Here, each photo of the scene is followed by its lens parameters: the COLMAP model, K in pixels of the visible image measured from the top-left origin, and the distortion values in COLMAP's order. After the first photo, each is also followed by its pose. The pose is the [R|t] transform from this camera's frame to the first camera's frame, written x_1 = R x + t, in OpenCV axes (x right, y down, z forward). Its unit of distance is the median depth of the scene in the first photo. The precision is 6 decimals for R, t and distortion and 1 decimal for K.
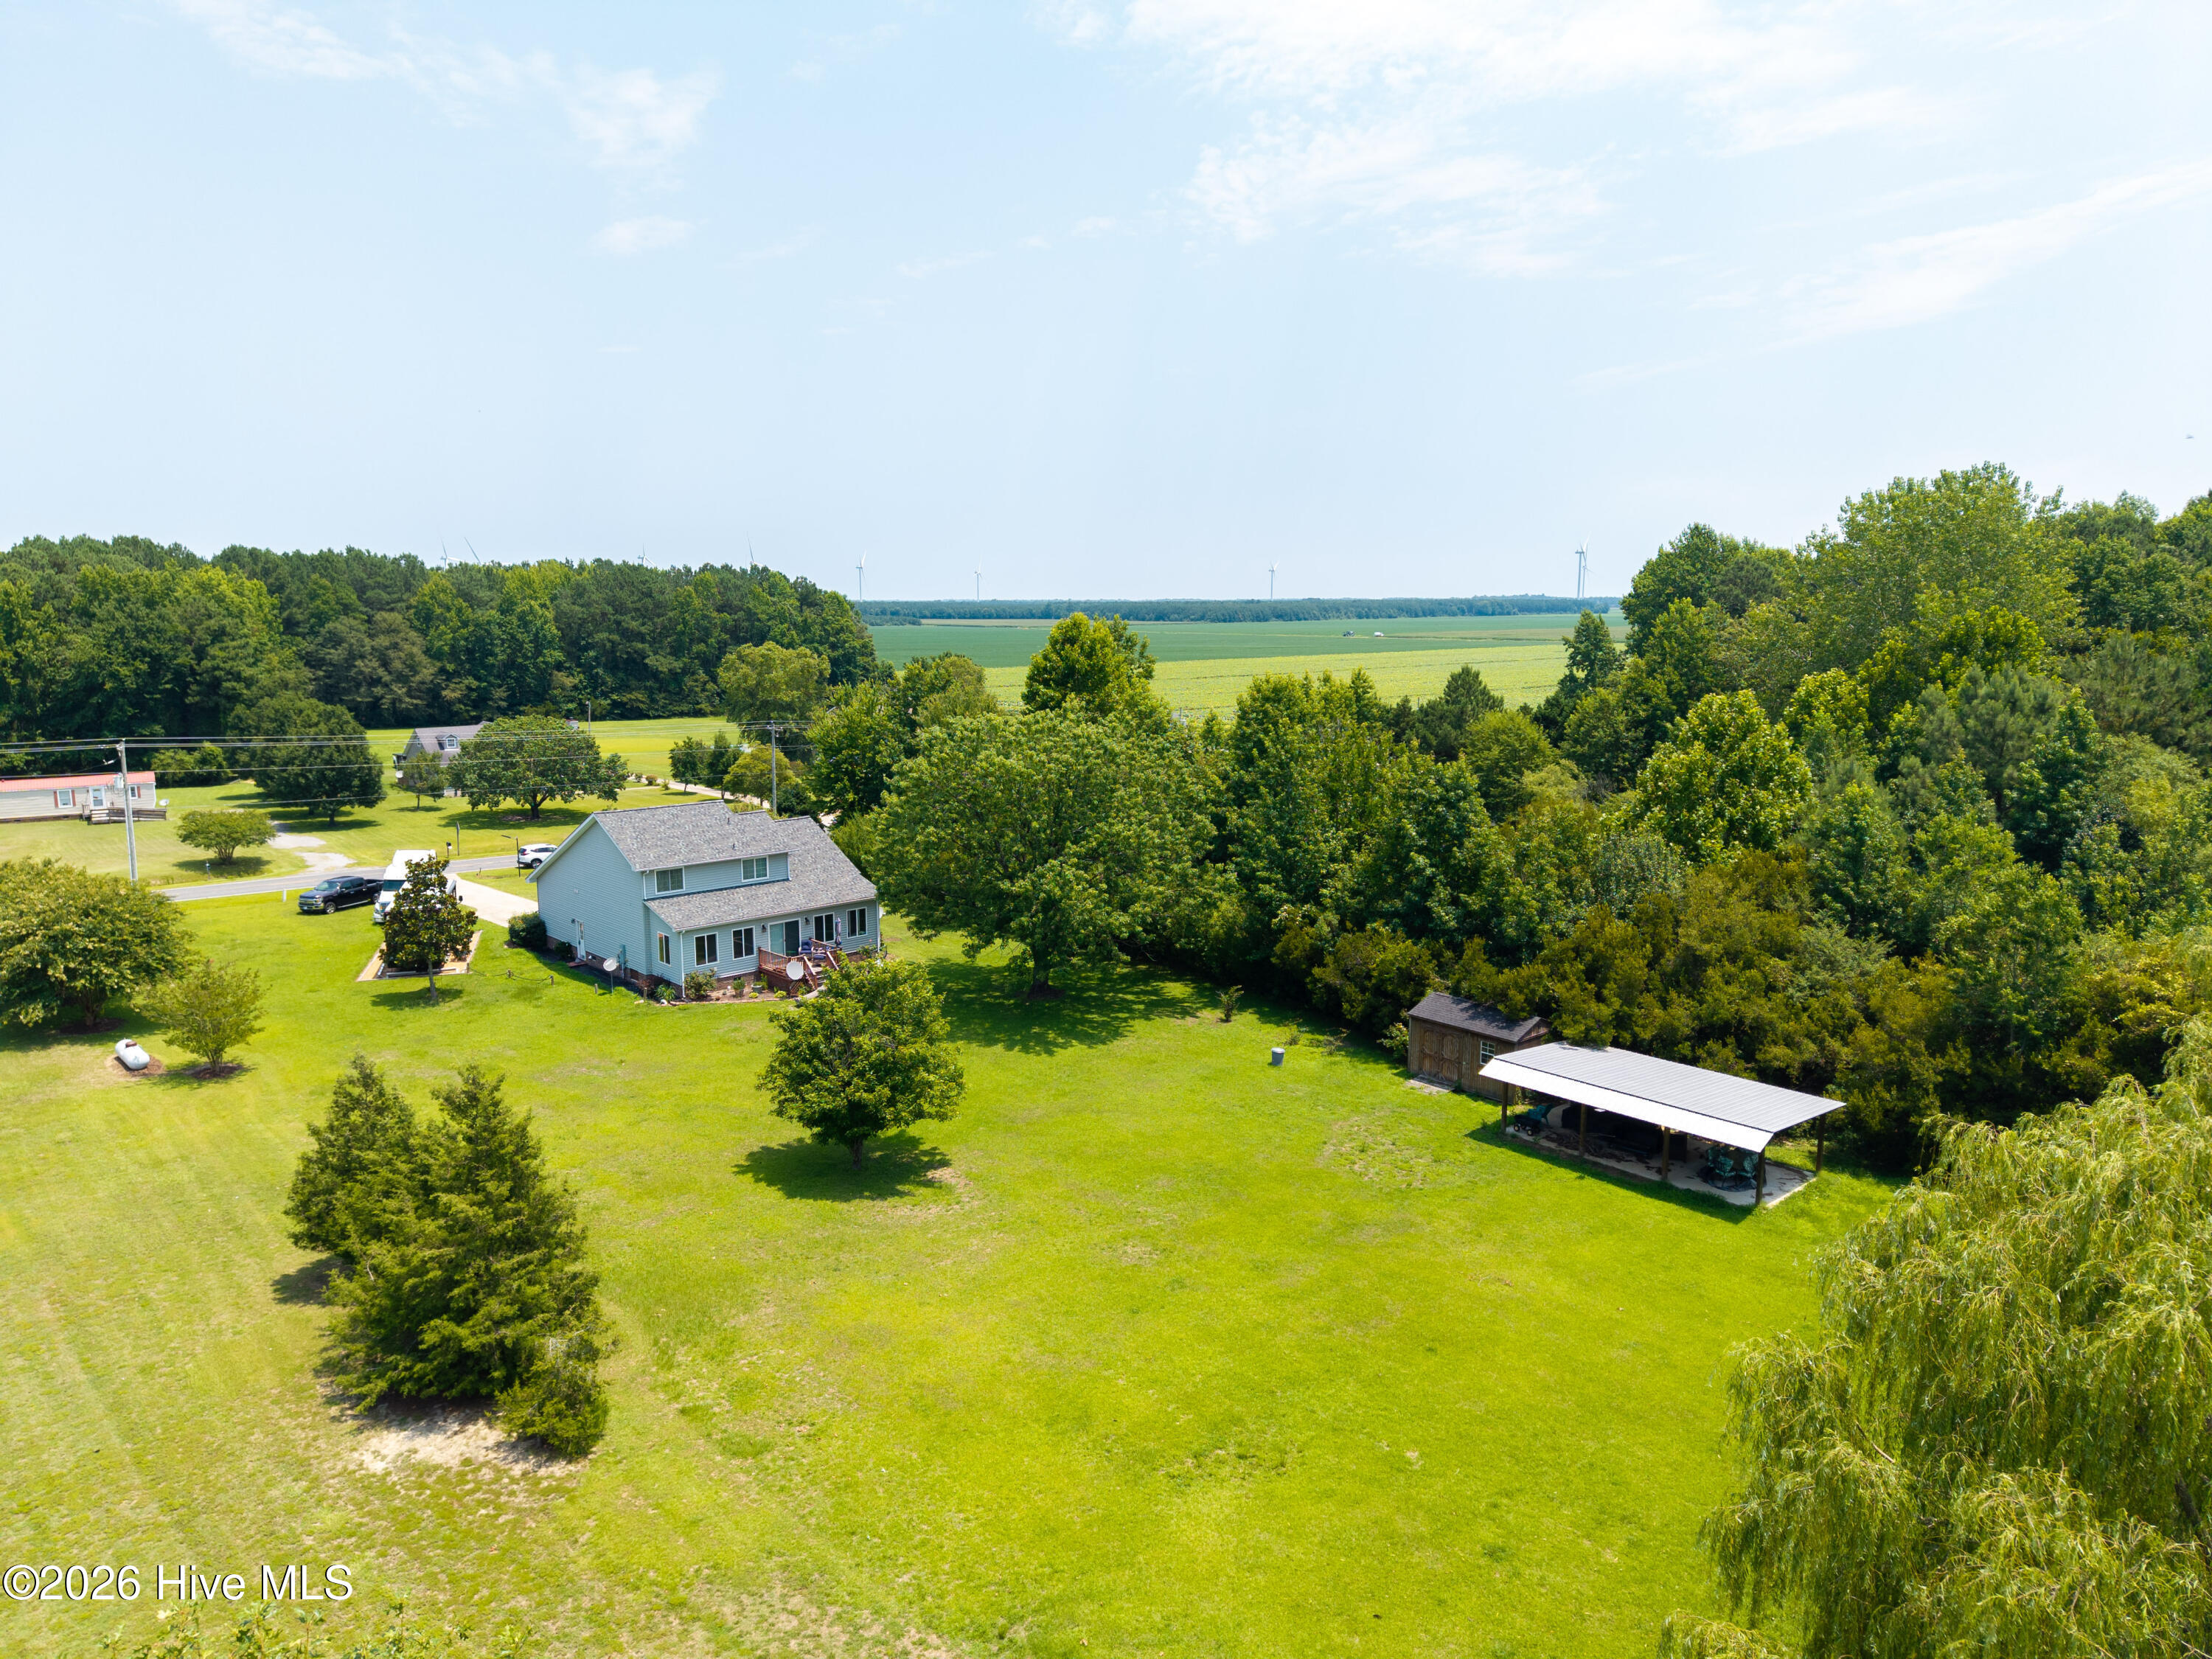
lens RADIAL K [[1478.4, 0, 1115.8], [0, 1478.4, 830.7], [0, 0, 1]] dist [0.041923, -0.043844]
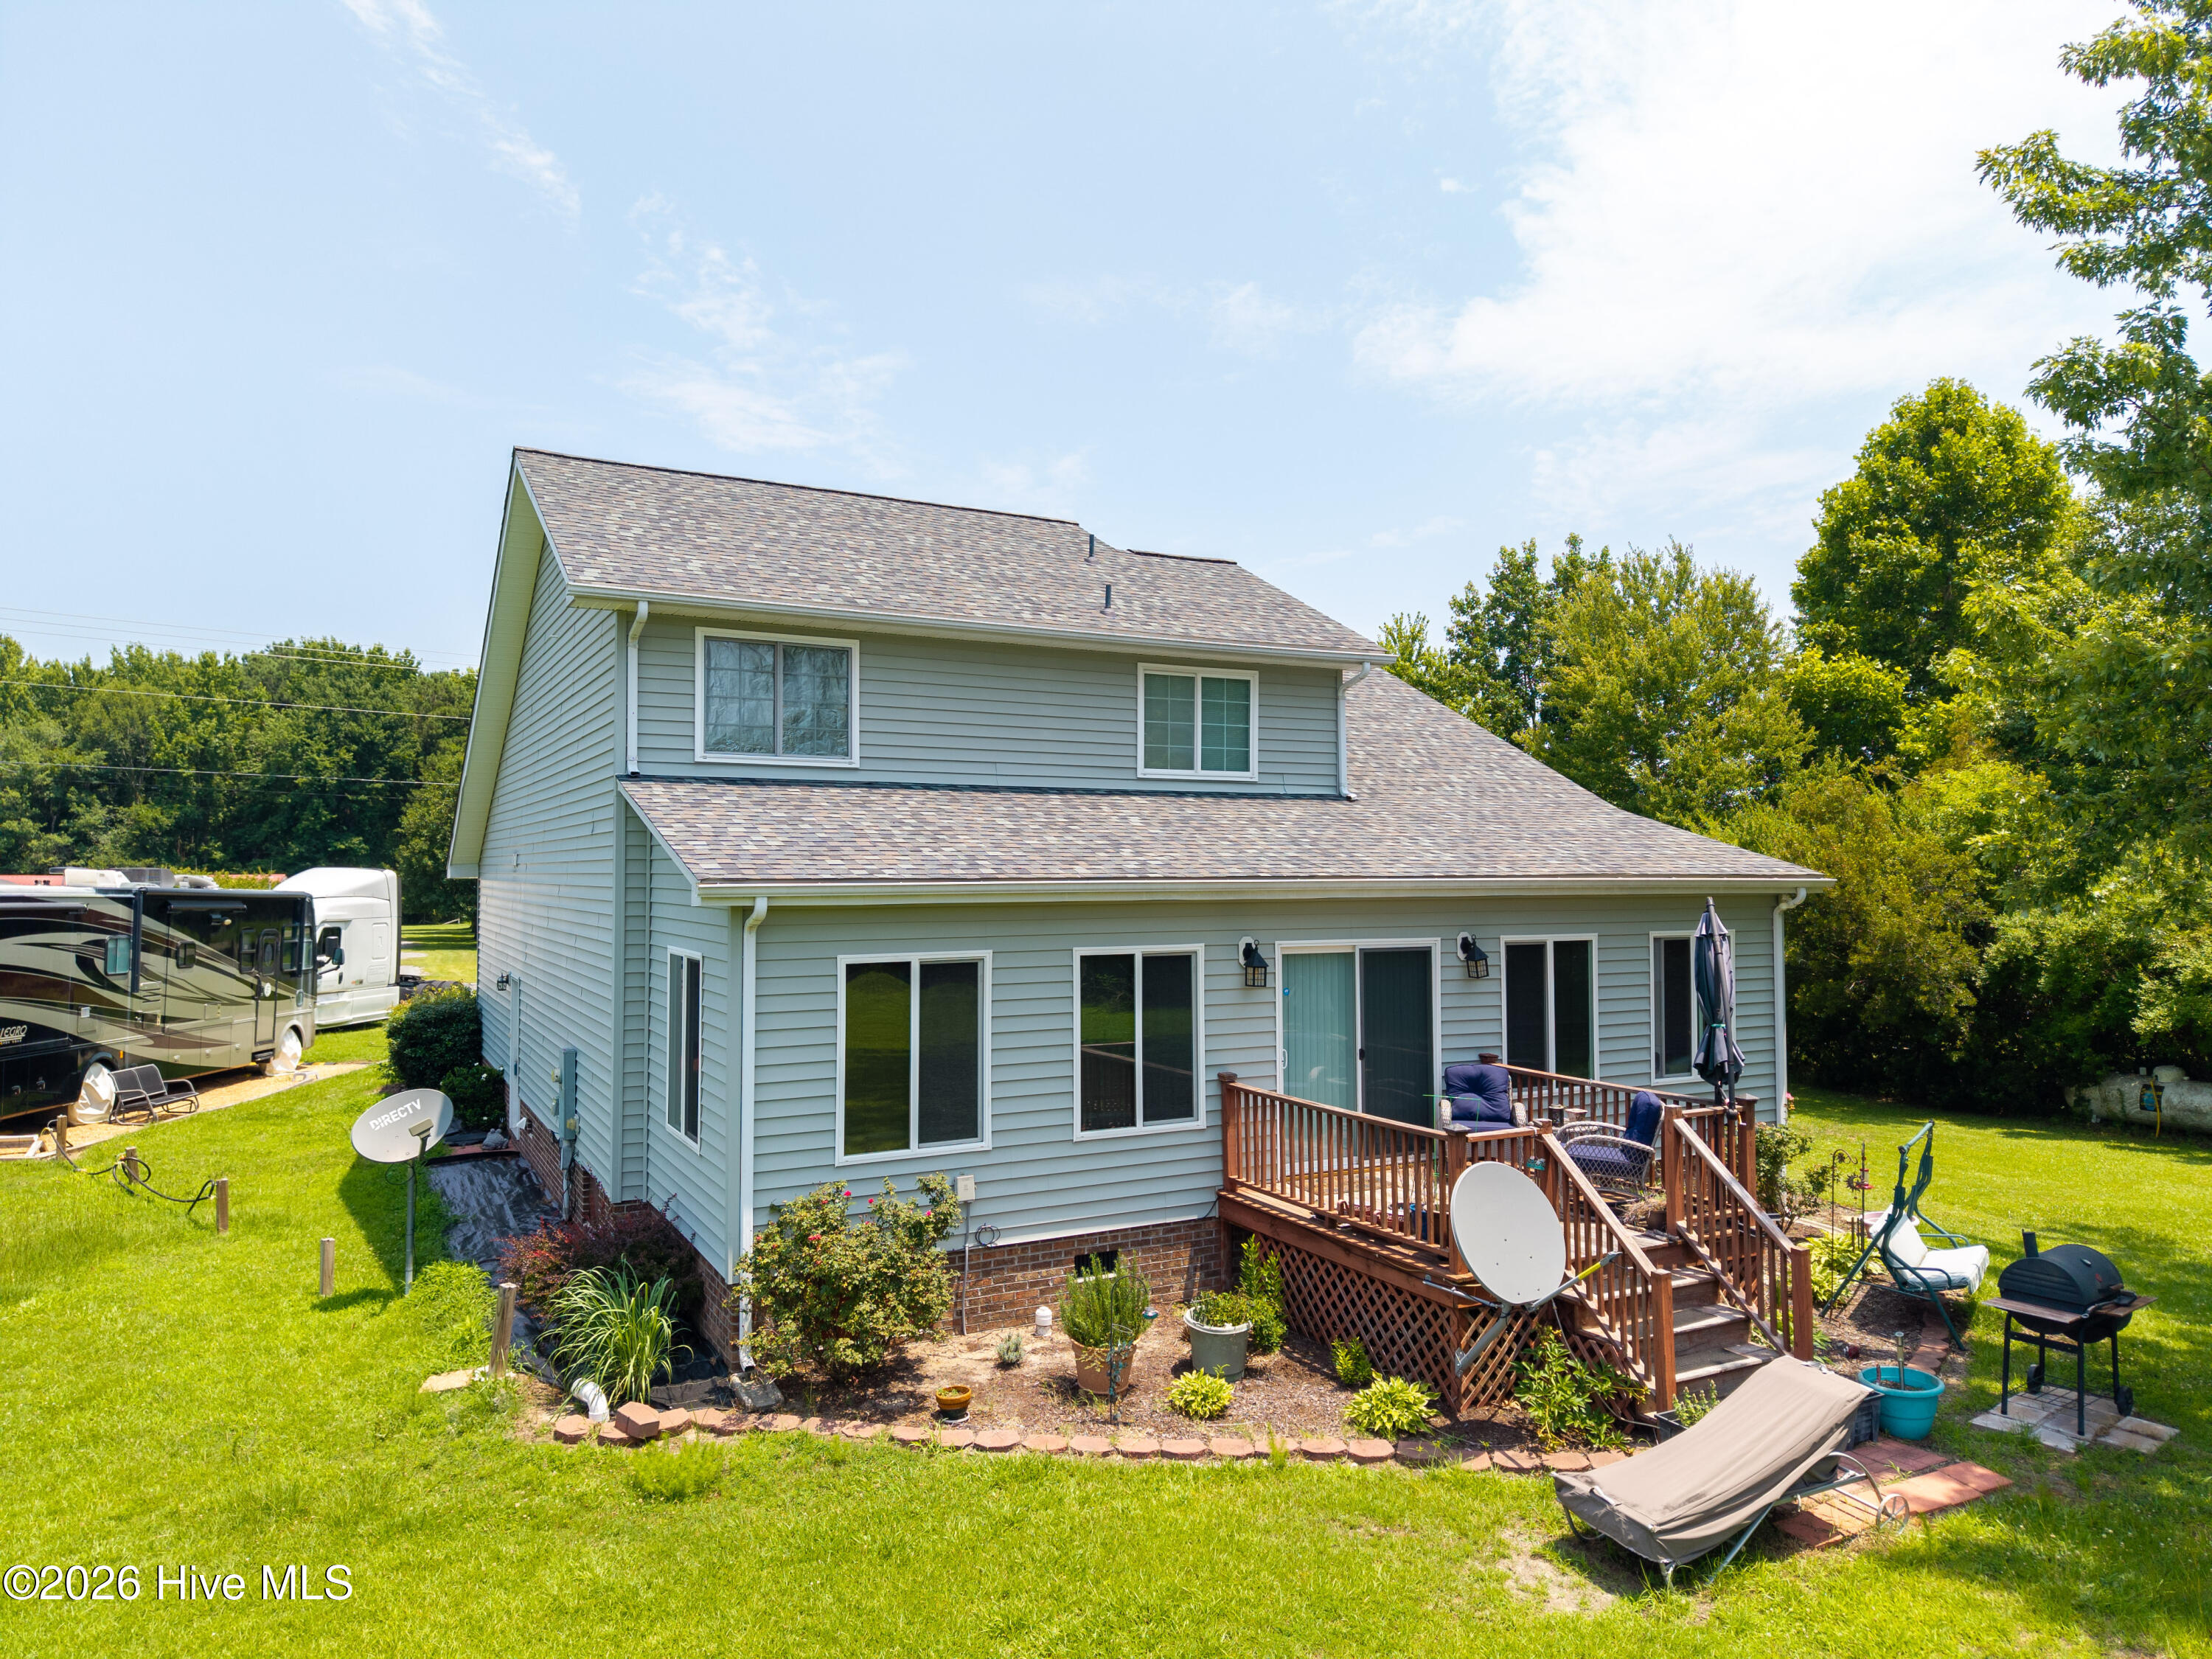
lens RADIAL K [[1478.4, 0, 1101.7], [0, 1478.4, 826.0], [0, 0, 1]] dist [0.041923, -0.043844]
pose [[0.967572, -0.004364, -0.252557, -0.212781], [-0.041021, 0.983863, -0.174155, 0.081163], [0.249242, 0.178868, 0.951780, 0.835299]]
